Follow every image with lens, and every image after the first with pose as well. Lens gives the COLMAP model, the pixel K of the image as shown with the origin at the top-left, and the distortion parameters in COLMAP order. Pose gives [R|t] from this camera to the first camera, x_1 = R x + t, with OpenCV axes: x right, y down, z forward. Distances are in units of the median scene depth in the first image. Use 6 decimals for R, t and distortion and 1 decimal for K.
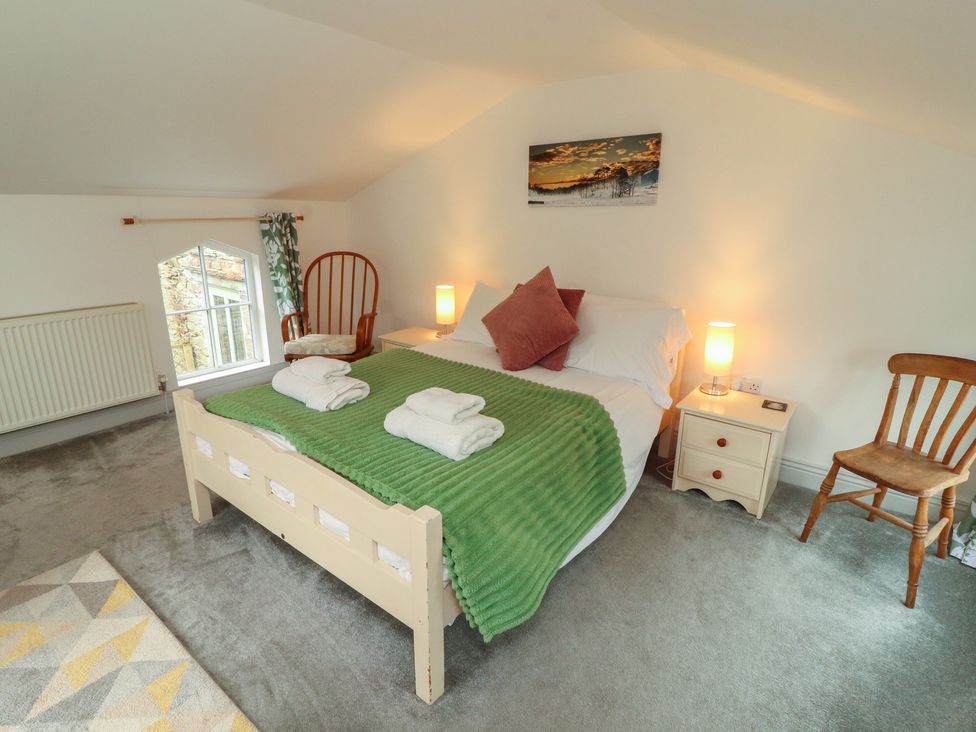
lens RADIAL K [[513.0, 0, 482.6], [0, 513.0, 362.0], [0, 0, 1]] dist [-0.014510, -0.005477]
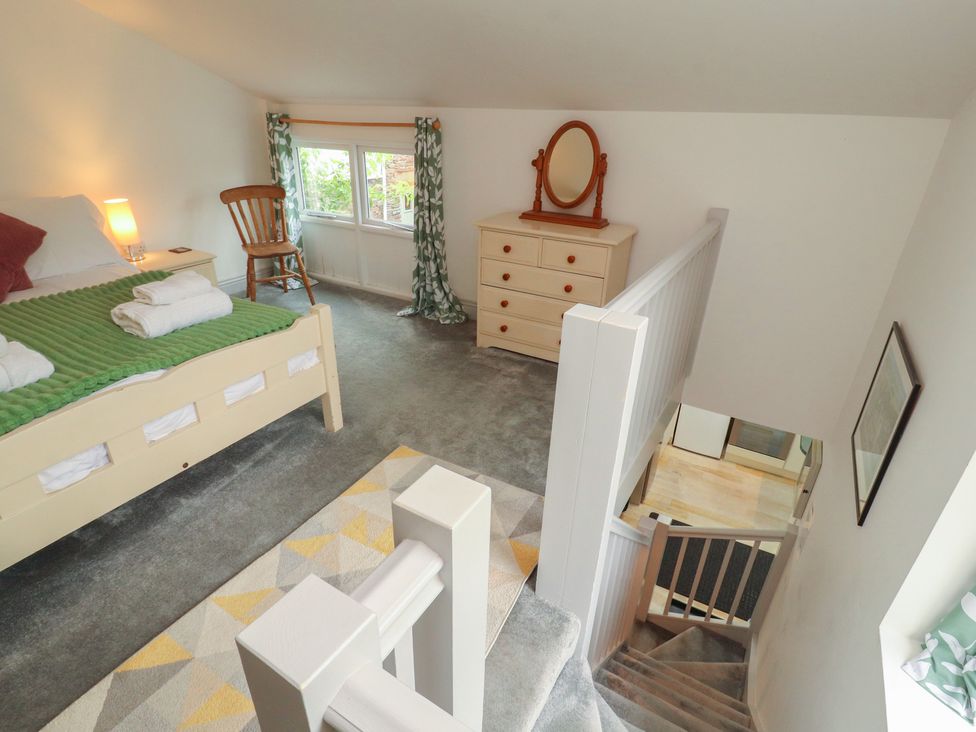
lens RADIAL K [[513.0, 0, 489.4], [0, 513.0, 373.8], [0, 0, 1]] dist [-0.014510, -0.005477]
pose [[-0.132547, -0.469221, 0.873077, -1.043756], [0.251660, 0.836052, 0.487529, -0.112232], [-0.958696, 0.284339, 0.007268, 0.329264]]
